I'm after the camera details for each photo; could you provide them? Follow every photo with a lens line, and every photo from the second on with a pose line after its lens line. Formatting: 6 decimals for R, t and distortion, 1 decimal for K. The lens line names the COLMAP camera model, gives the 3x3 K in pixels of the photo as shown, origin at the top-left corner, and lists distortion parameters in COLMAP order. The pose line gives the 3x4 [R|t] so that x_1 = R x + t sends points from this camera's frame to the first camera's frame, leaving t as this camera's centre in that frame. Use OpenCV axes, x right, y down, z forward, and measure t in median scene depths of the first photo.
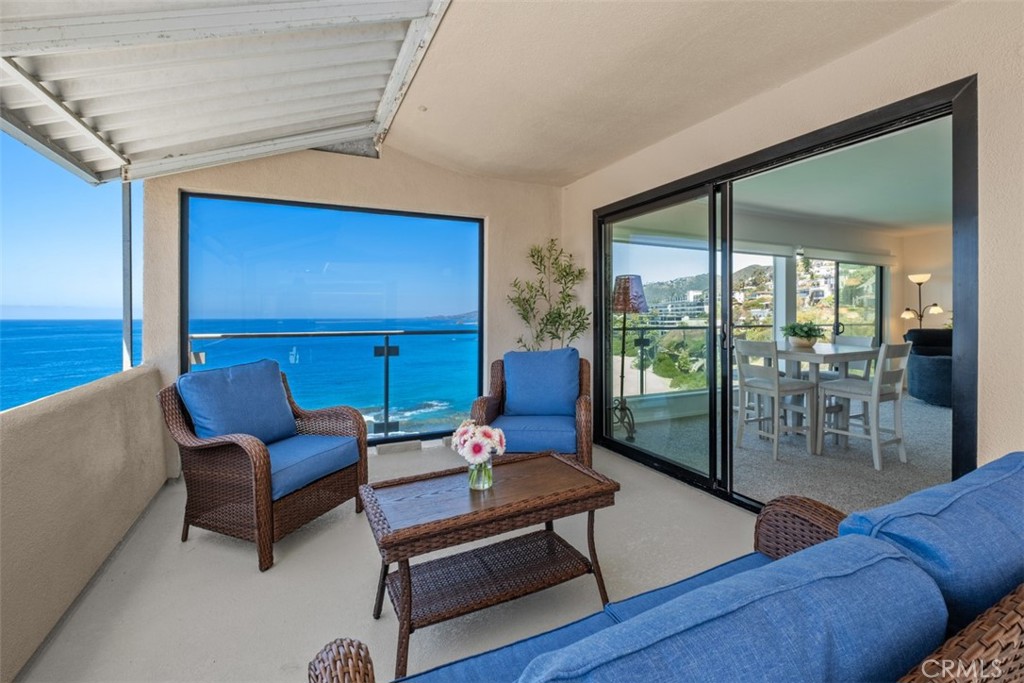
lens RADIAL K [[440.0, 0, 507.4], [0, 440.0, 317.3], [0, 0, 1]] dist [0.004822, -0.005159]
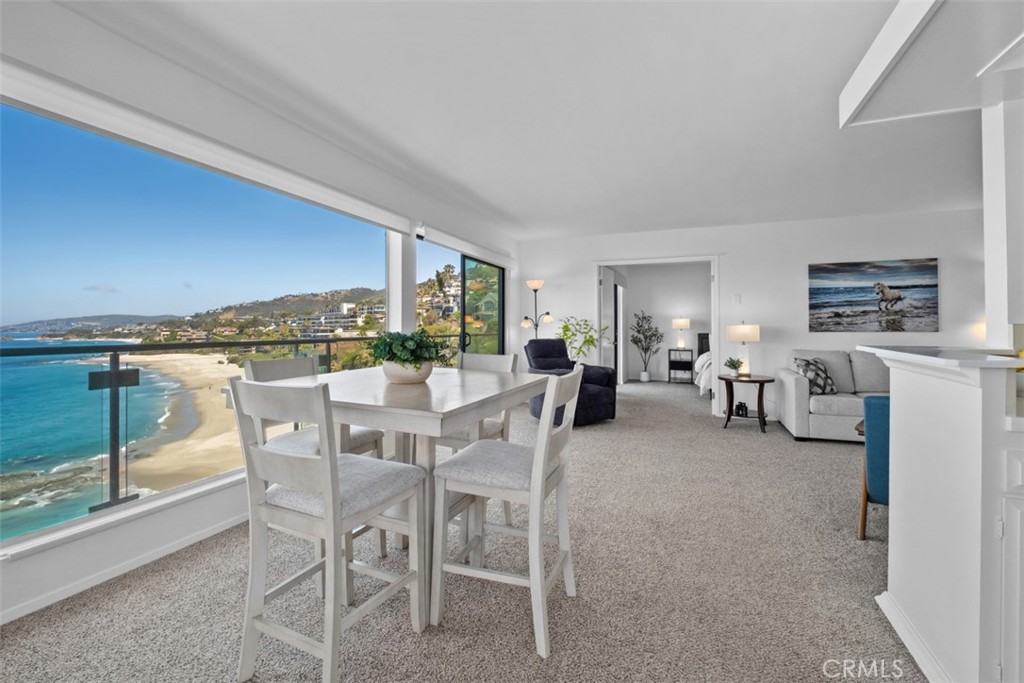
lens RADIAL K [[440.0, 0, 510.1], [0, 440.0, 324.7], [0, 0, 1]] dist [0.004822, -0.005159]
pose [[0.730255, 0.007846, 0.683130, 0.206491], [-0.000289, 0.999938, -0.011176, 0.005233], [-0.683175, 0.007964, 0.730211, 0.281352]]
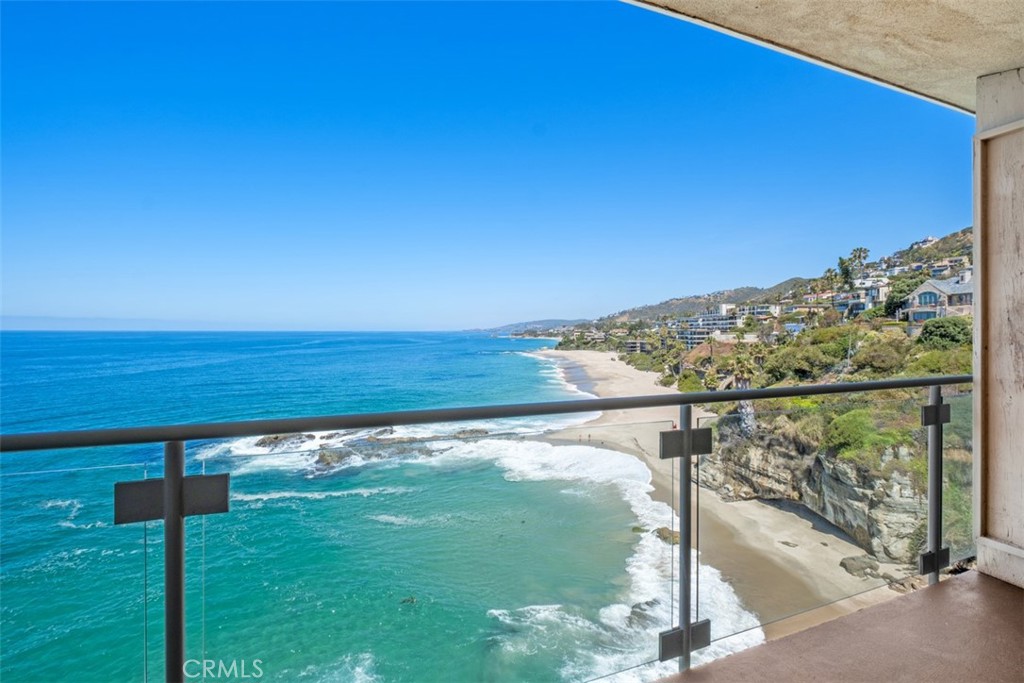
lens RADIAL K [[440.0, 0, 511.8], [0, 440.0, 335.8], [0, 0, 1]] dist [0.004822, -0.005159]
pose [[0.997990, 0.006309, -0.063051, 0.594574], [-0.005529, 0.999906, 0.012548, -0.011238], [0.063125, -0.012174, 0.997931, 0.574606]]
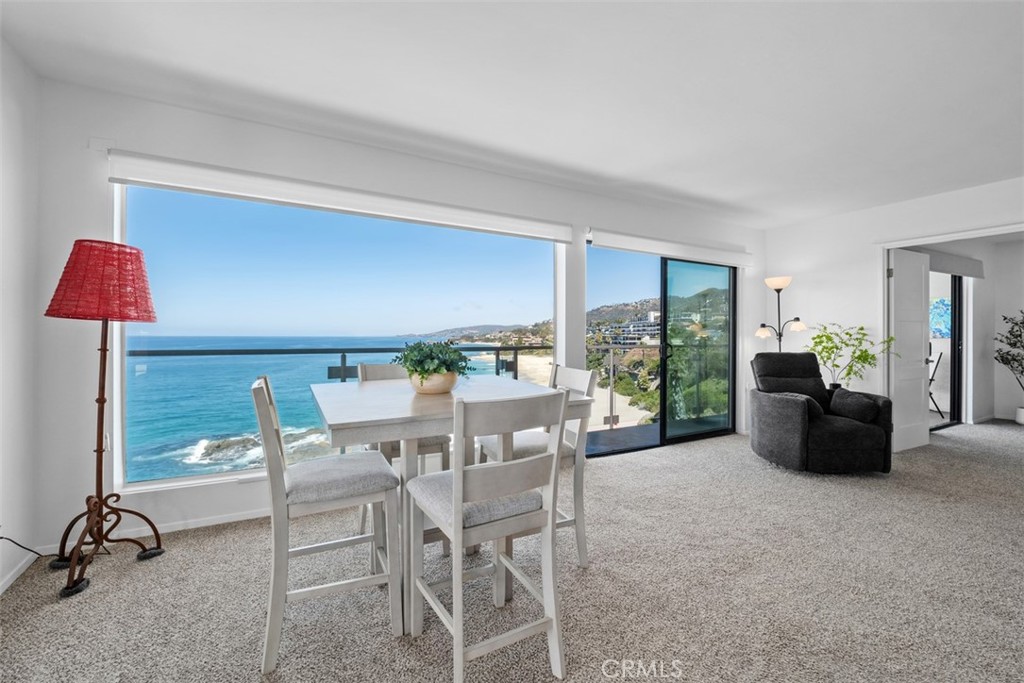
lens RADIAL K [[440.0, 0, 517.2], [0, 440.0, 329.0], [0, 0, 1]] dist [0.004822, -0.005159]
pose [[0.995796, 0.009373, 0.091123, 0.346689], [-0.007922, 0.999836, -0.016268, 0.002591], [-0.091260, 0.015478, 0.995707, 0.246438]]
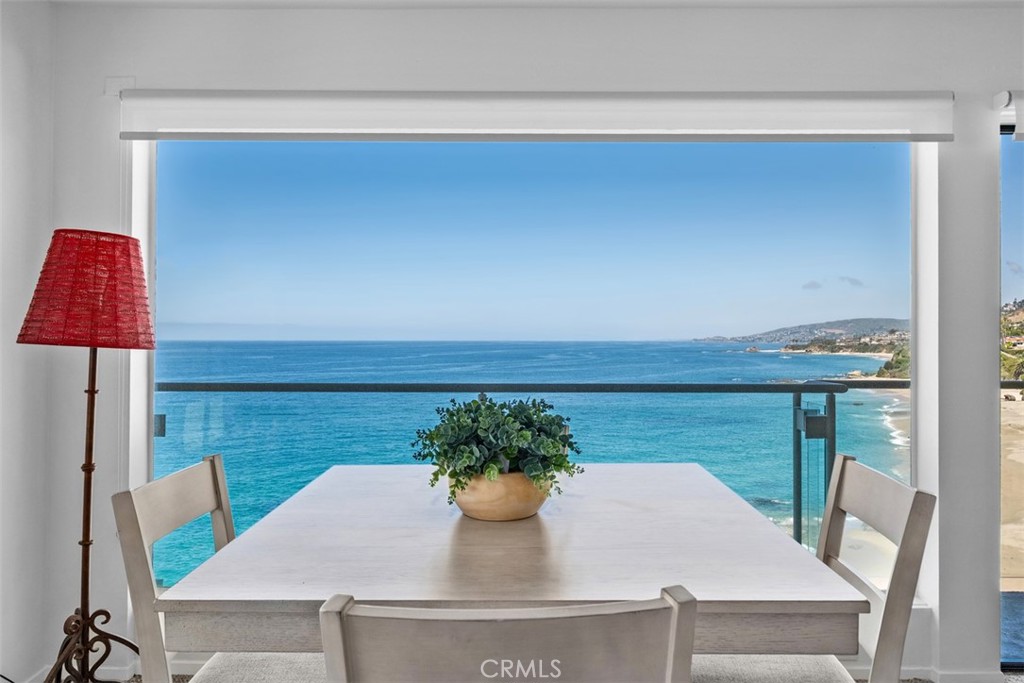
lens RADIAL K [[753.6, 0, 507.7], [0, 753.6, 332.9], [0, 0, 1]] dist [0.011689, 0.005323]
pose [[0.914588, -0.001729, -0.404382, 0.399885], [-0.001678, 0.999966, -0.008071, -0.008900], [0.404383, 0.008061, 0.914554, 0.324205]]
